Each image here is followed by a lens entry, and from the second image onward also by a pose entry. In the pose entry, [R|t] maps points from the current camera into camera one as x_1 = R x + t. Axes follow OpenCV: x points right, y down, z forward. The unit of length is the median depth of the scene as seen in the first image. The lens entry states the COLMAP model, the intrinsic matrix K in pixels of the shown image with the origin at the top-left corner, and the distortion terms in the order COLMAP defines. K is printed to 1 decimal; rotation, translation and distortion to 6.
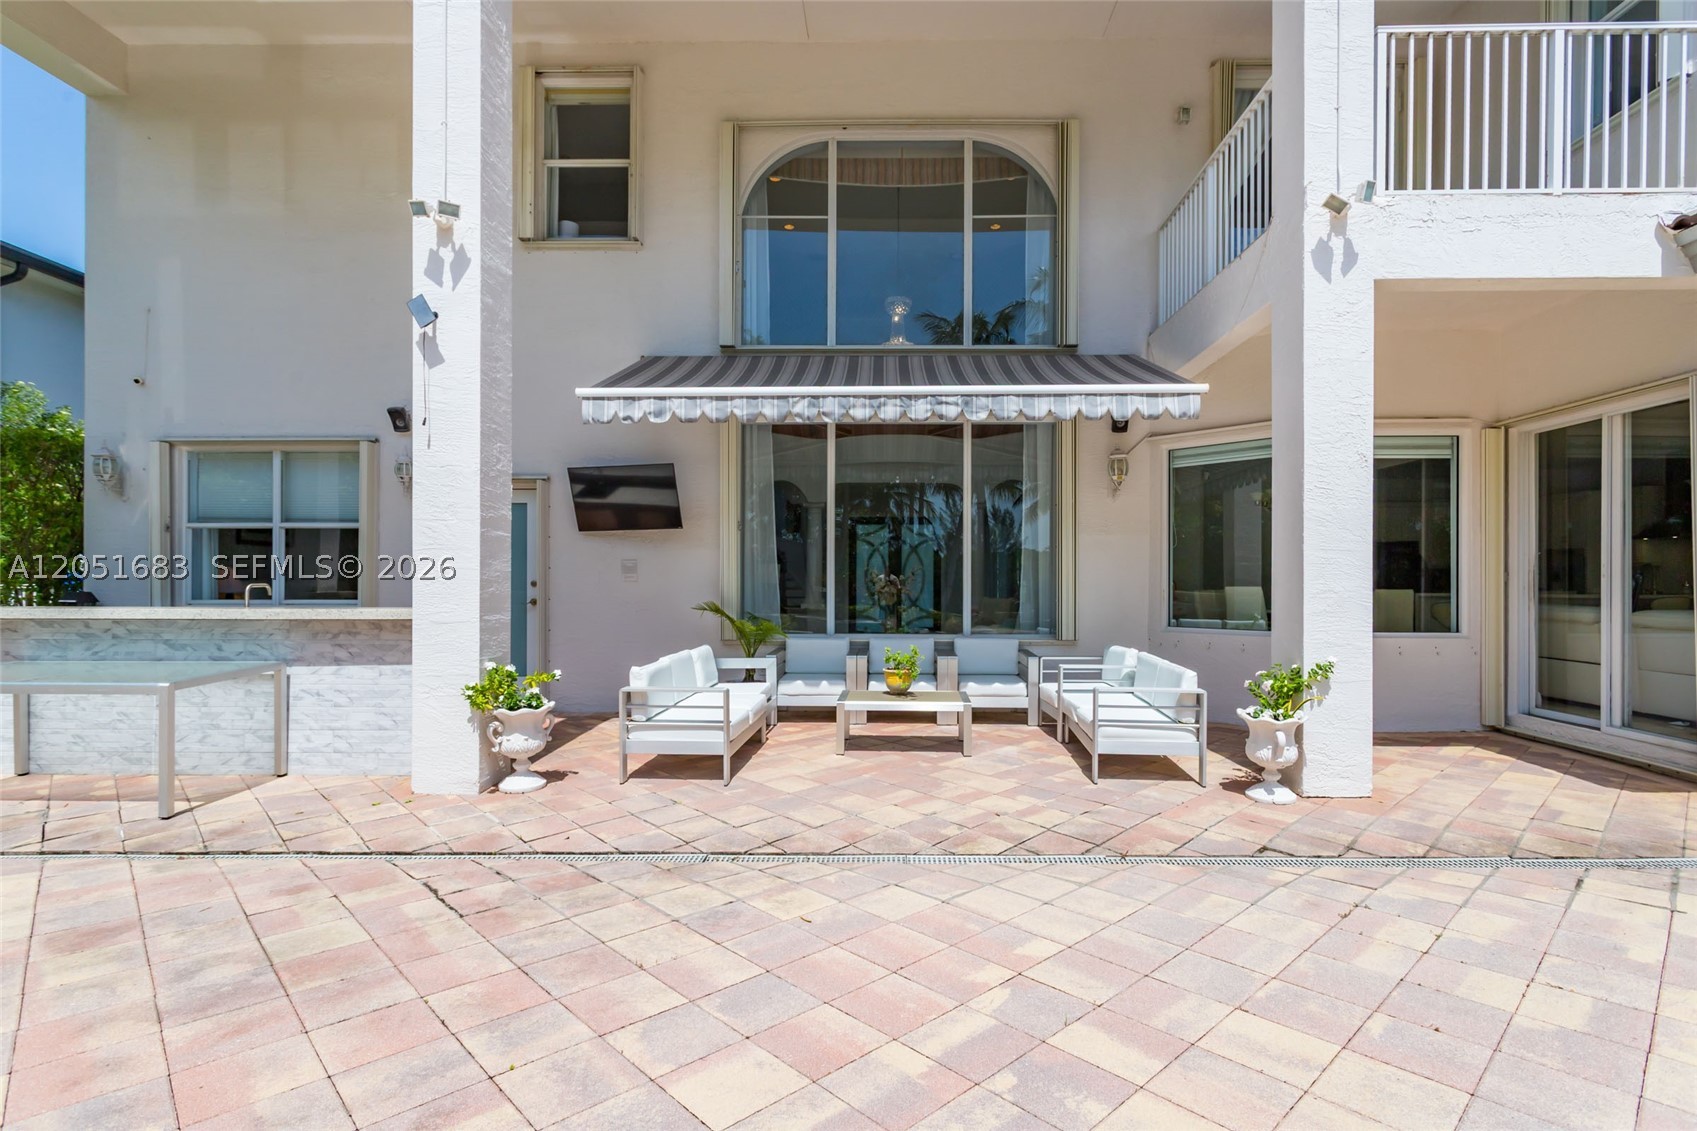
lens RADIAL K [[823.1, 0, 859.2], [0, 823.1, 580.7], [0, 0, 1]] dist [0.000132, 0.000414]
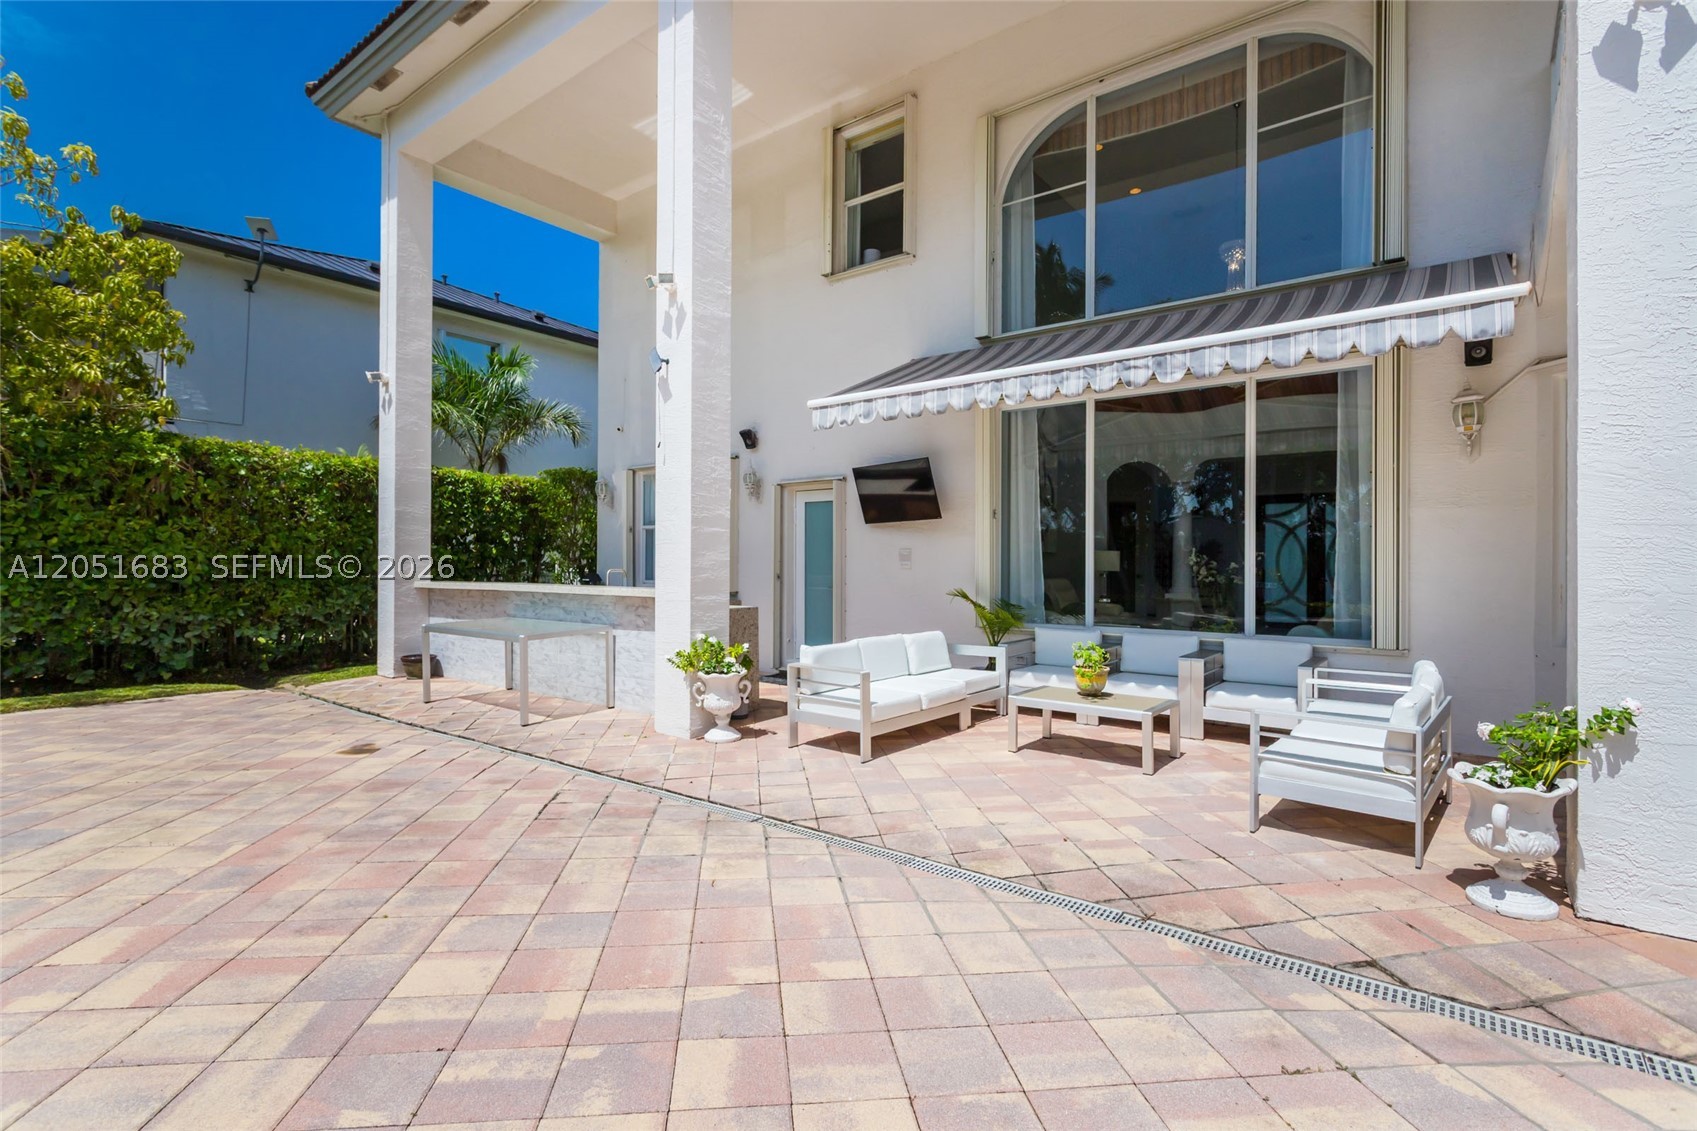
lens RADIAL K [[801.3, 0, 836.7], [0, 801.3, 560.4], [0, 0, 1]] dist [0.000965, 0.001703]
pose [[0.799262, -0.000964, -0.600982, 0.412485], [-0.003611, 0.999973, -0.006405, -0.004157], [0.600972, 0.007289, 0.799237, 0.147787]]
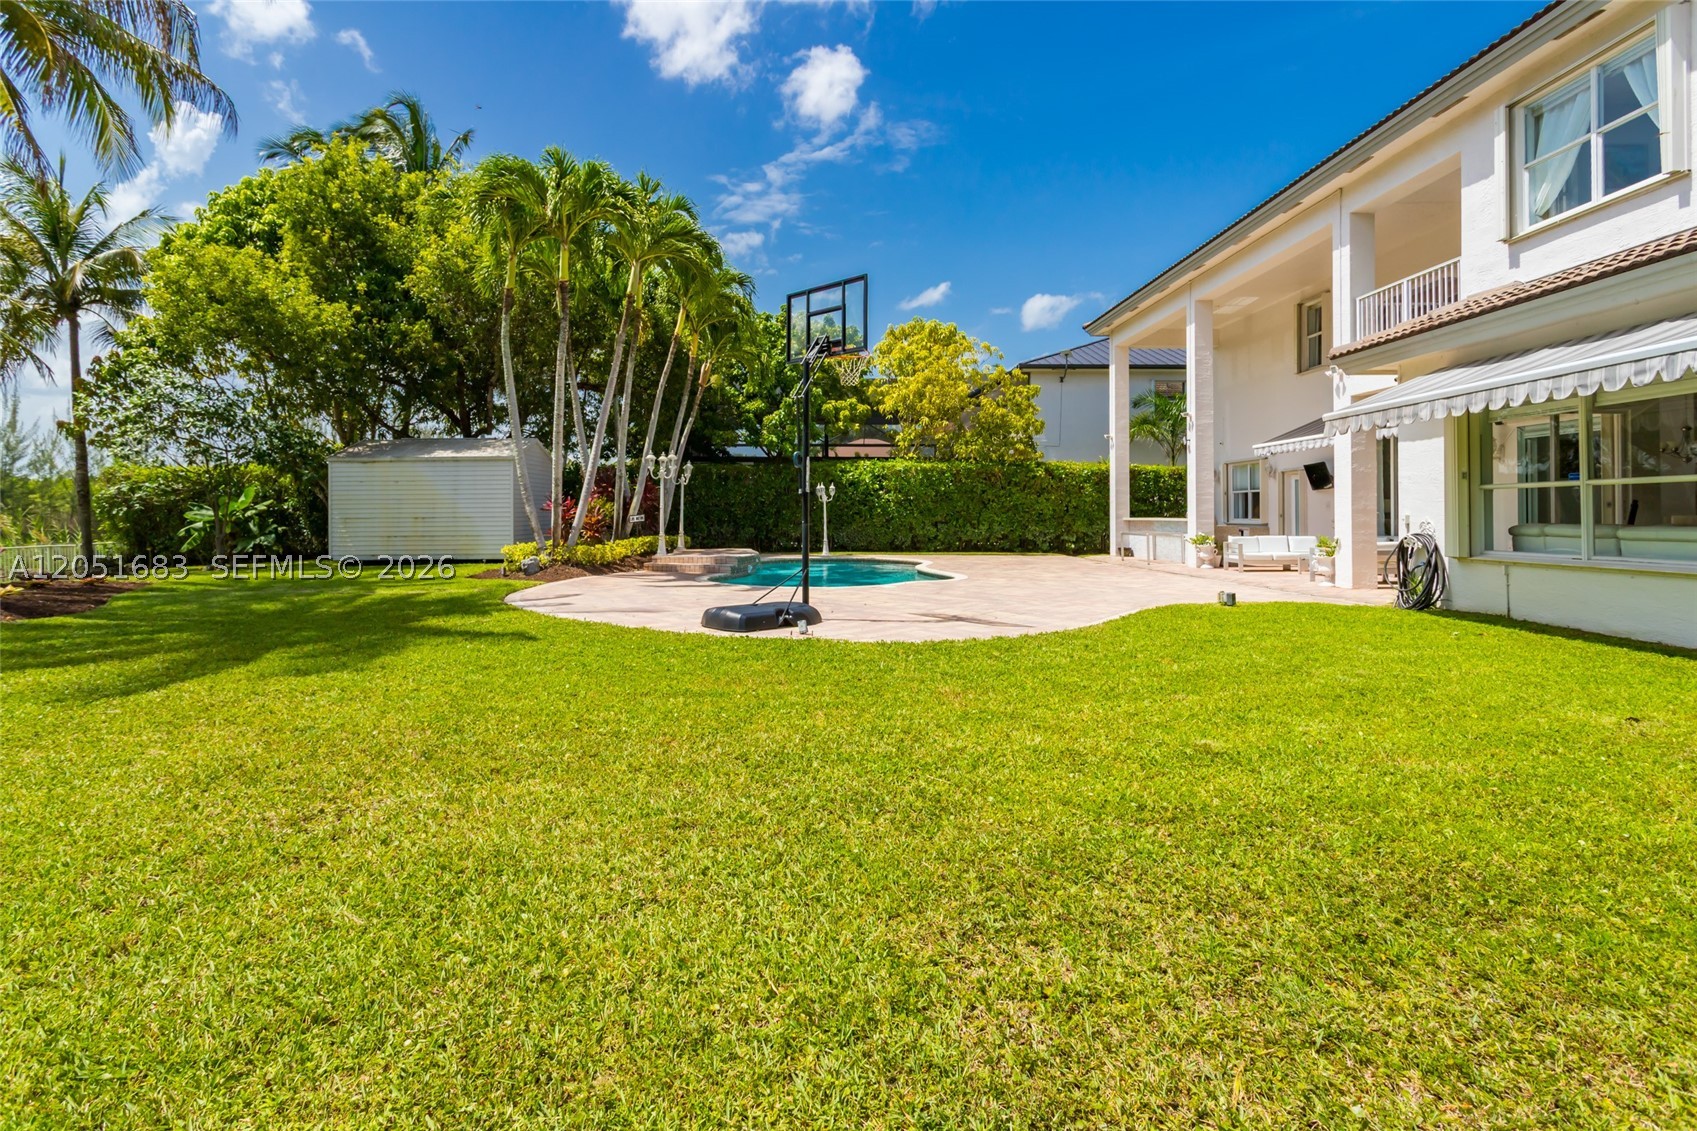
lens RADIAL K [[824.3, 0, 816.4], [0, 824.3, 507.5], [0, 0, 1]] dist [0.000274, 0.000092]
pose [[0.016700, -0.010303, -0.999807, 2.955613], [-0.001911, 0.999945, -0.010337, 0.028571], [0.999859, 0.002084, 0.016680, -0.705082]]
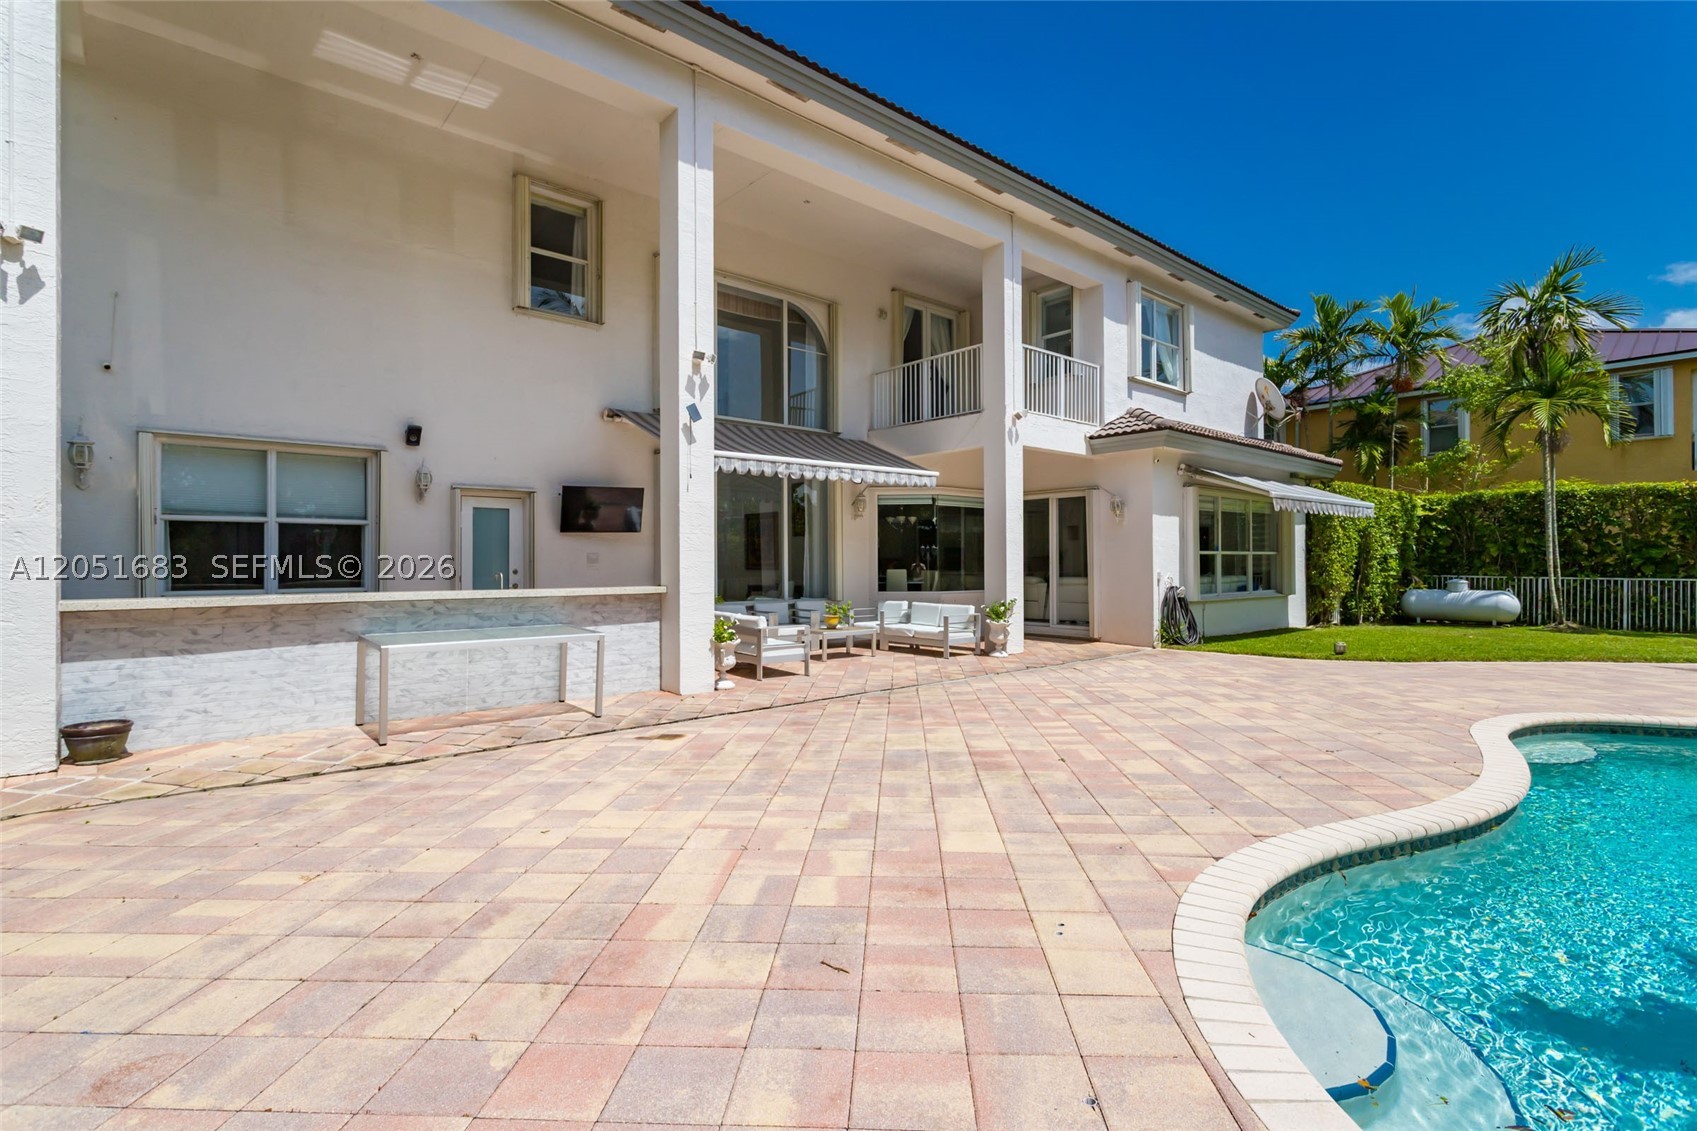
lens RADIAL K [[850.5, 0, 848.5], [0, 850.5, 565.5], [0, 0, 1]] dist [0.001221, 0.000299]
pose [[0.732706, -0.004527, 0.680530, -1.362302], [0.006121, 0.999981, 0.000061, -0.005293], [-0.680517, 0.004121, 0.732720, -0.476500]]
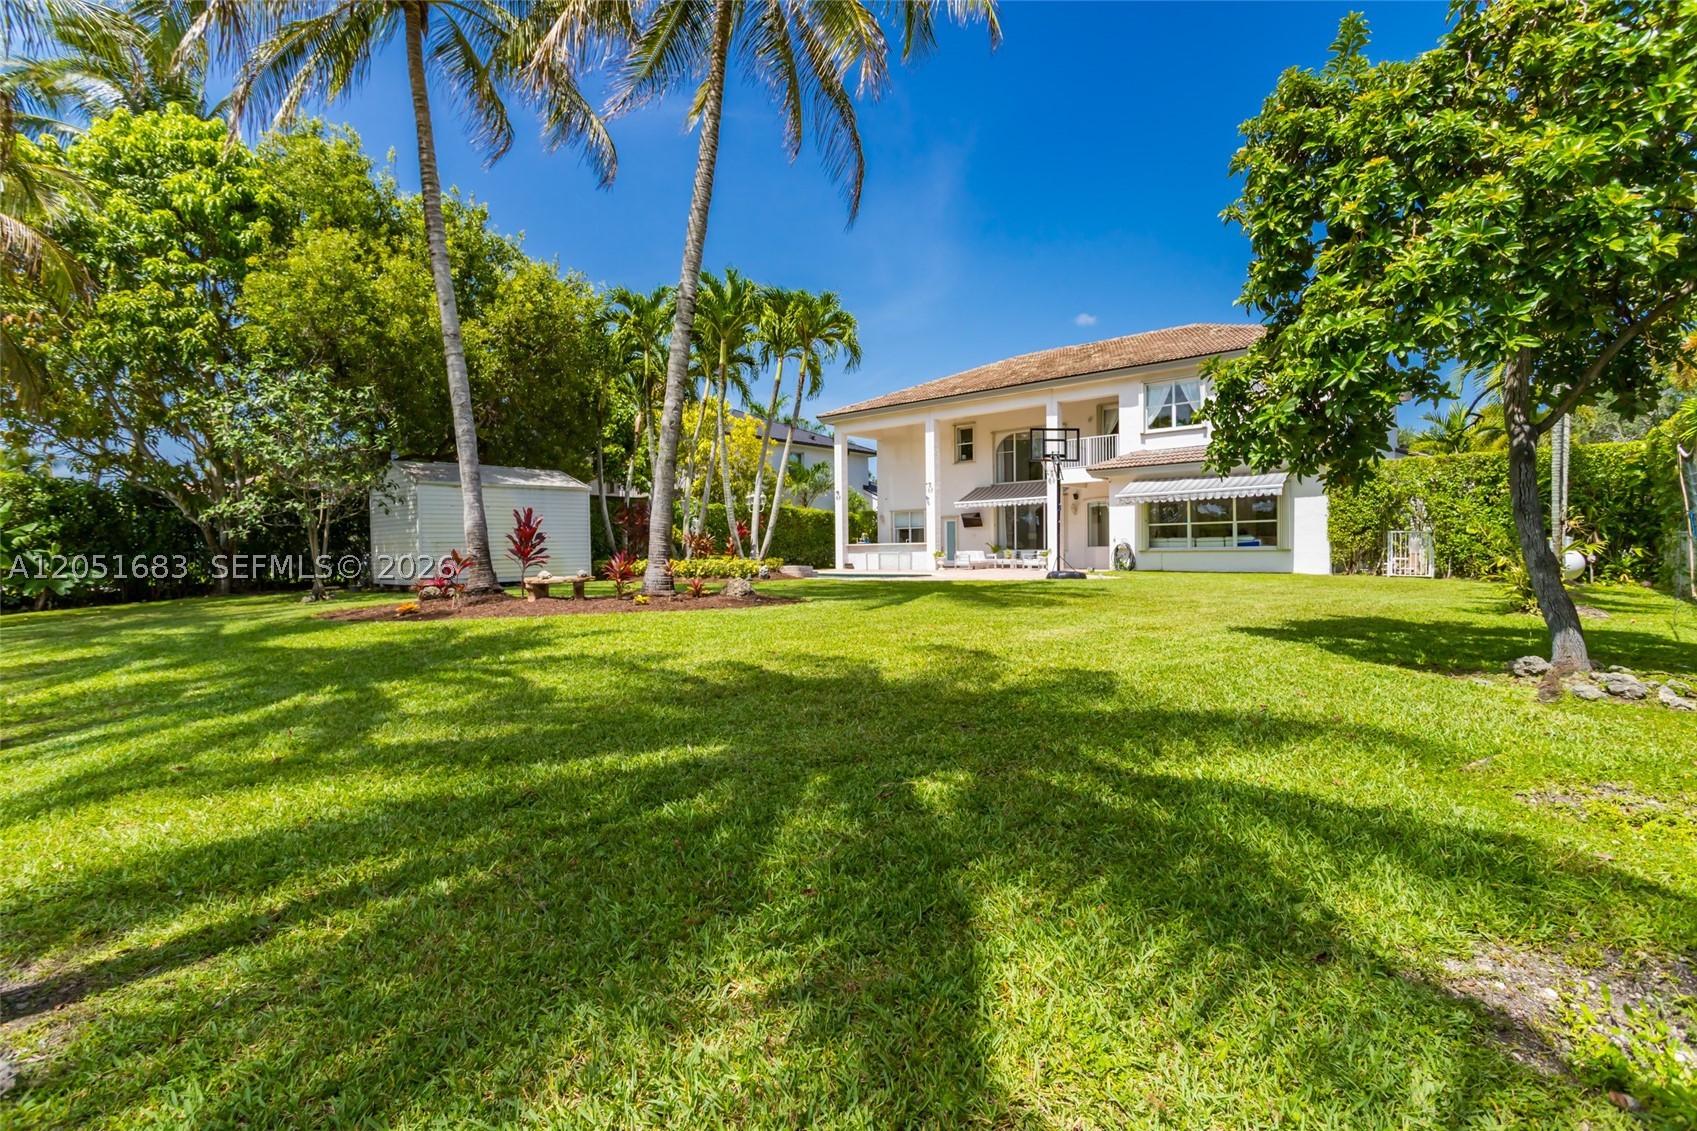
lens RADIAL K [[850.5, 0, 848.5], [0, 850.5, 565.5], [0, 0, 1]] dist [0.001221, 0.000299]
pose [[0.771268, -0.006648, -0.636476, 3.050970], [0.015773, 0.999838, 0.008671, 0.144556], [0.636316, -0.016727, 0.771248, -4.289917]]
